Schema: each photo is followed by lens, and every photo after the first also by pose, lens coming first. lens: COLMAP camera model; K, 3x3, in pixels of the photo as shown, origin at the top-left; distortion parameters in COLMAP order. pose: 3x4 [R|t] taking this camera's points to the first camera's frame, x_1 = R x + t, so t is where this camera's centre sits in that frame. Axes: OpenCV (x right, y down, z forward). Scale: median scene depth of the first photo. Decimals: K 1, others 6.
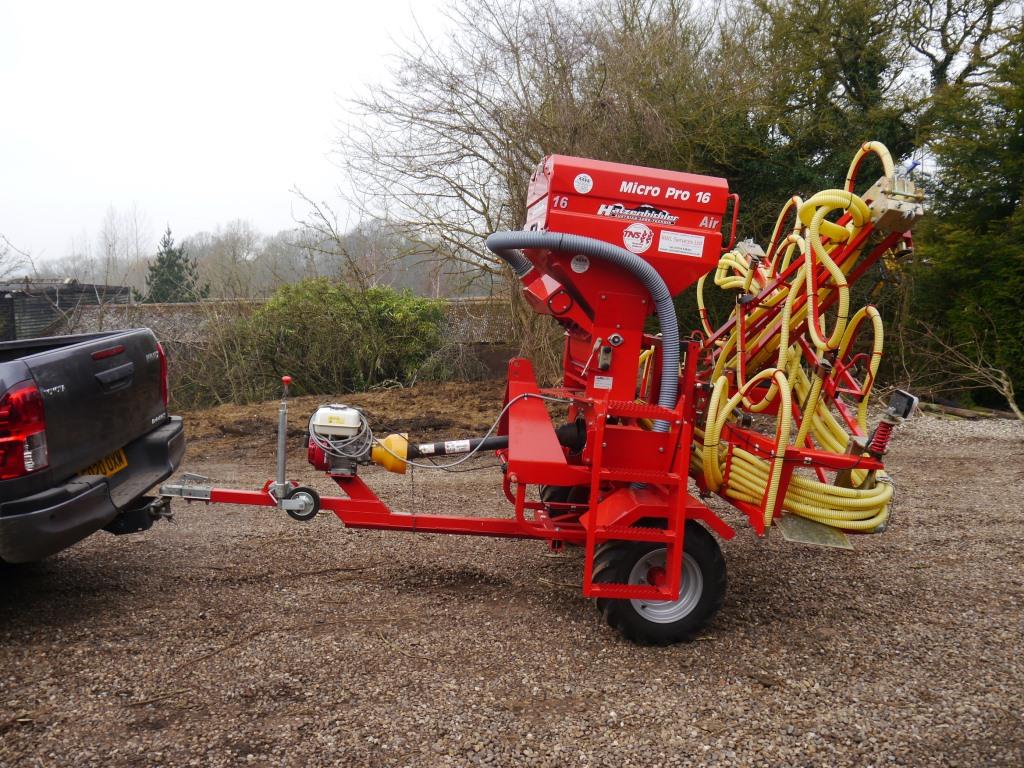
lens RADIAL K [[838.1, 0, 514.6], [0, 838.1, 386.5], [0, 0, 1]] dist [-0.012498, 0.003432]
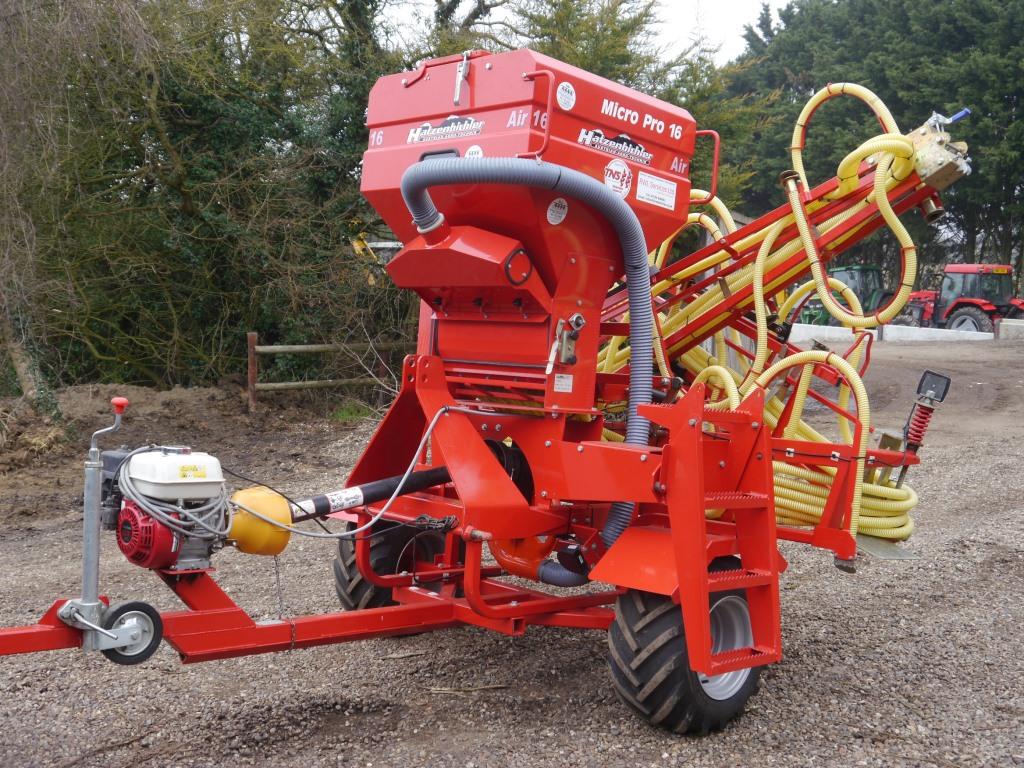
lens RADIAL K [[1140.3, 0, 513.8], [0, 1140.3, 381.2], [0, 0, 1]] dist [-0.025470, 0.000000]
pose [[0.790749, -0.043032, 0.610626, -0.530965], [0.059399, 0.998213, -0.006574, -0.002442], [-0.609252, 0.041469, 0.791892, 0.283497]]
